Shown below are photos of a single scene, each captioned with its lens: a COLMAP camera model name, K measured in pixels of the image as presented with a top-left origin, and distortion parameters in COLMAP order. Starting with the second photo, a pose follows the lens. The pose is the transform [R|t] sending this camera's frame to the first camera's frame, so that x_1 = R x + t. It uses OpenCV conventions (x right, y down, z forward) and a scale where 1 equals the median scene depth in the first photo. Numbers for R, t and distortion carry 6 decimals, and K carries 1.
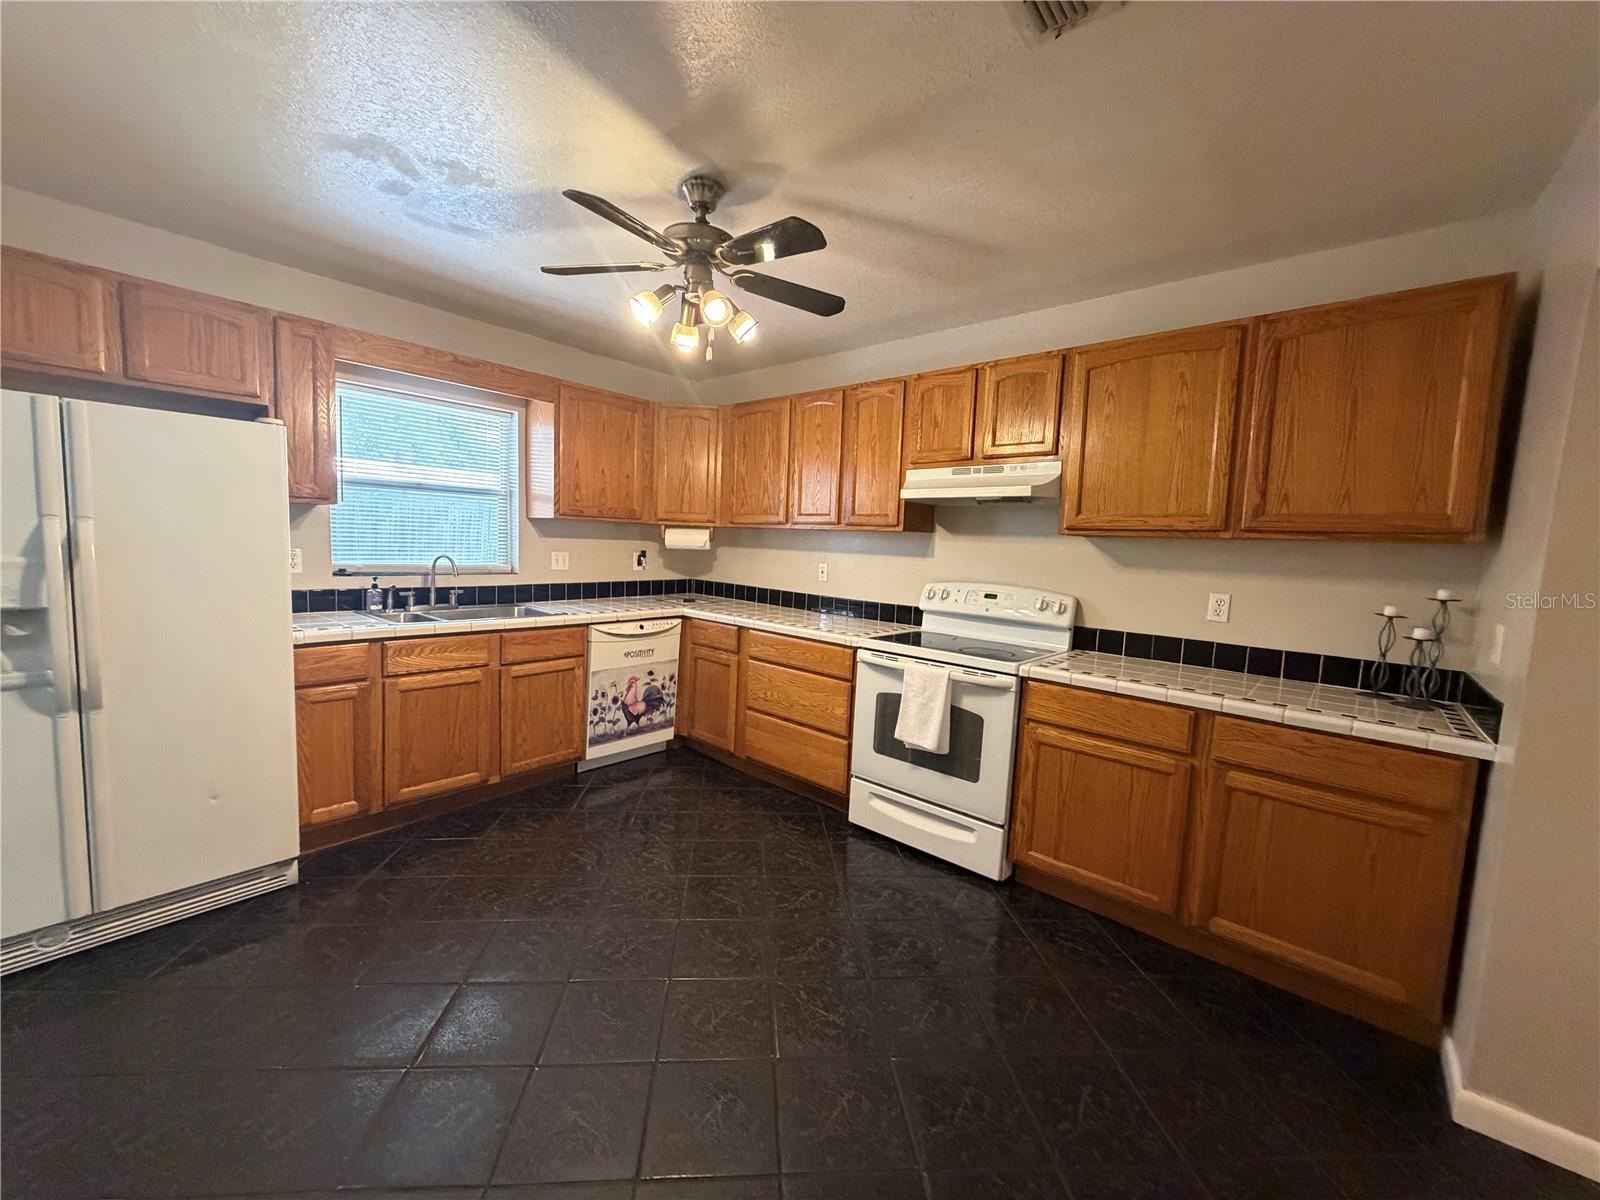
lens RADIAL K [[641.2, 0, 794.8], [0, 641.2, 597.9], [0, 0, 1]] dist [0.001763, -0.001099]
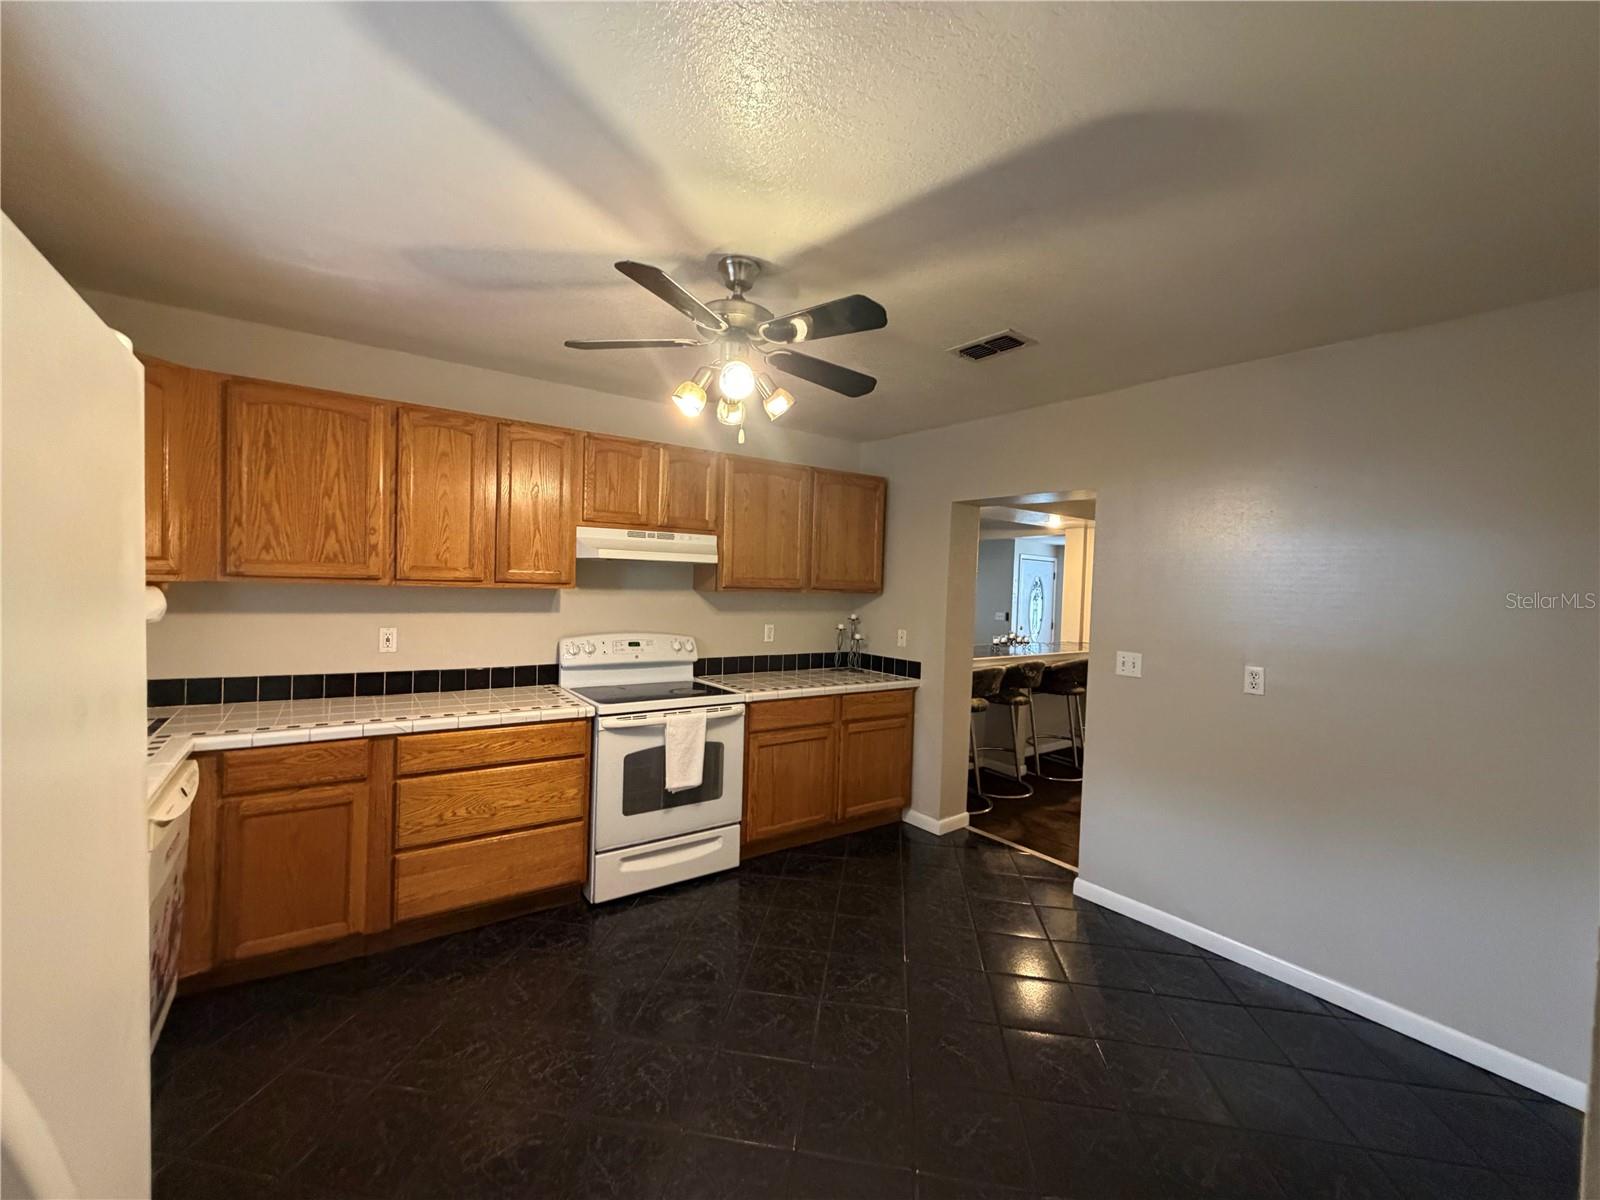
lens RADIAL K [[641.2, 0, 794.9], [0, 641.2, 599.0], [0, 0, 1]] dist [0.001763, -0.001099]
pose [[0.226231, -0.060259, 0.972208, -0.718527], [0.065215, 0.996782, 0.046607, -0.116107], [-0.971888, 0.052858, 0.229432, 0.472357]]
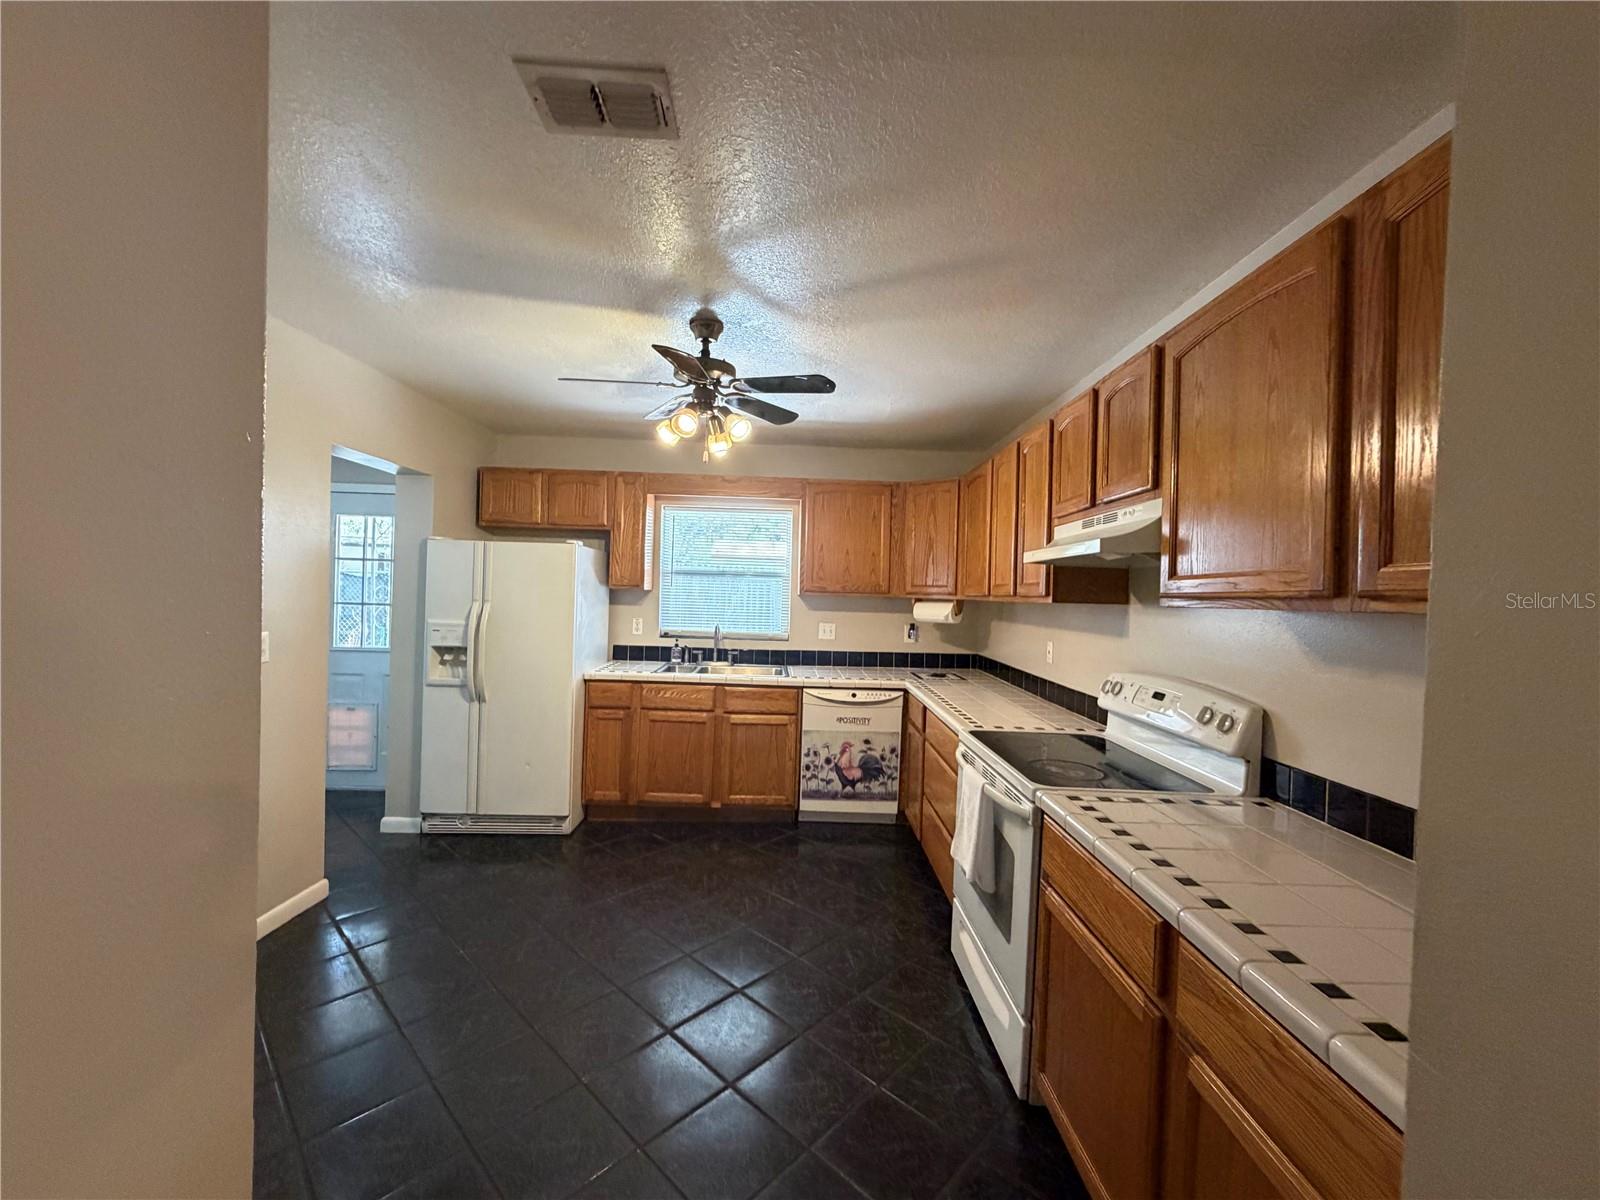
lens RADIAL K [[641.2, 0, 793.2], [0, 641.2, 594.5], [0, 0, 1]] dist [0.001763, -0.001099]
pose [[0.666731, -0.018970, -0.745057, 0.564807], [-0.069492, 0.993739, -0.087488, -0.023413], [0.742052, 0.110106, 0.661238, 0.242855]]
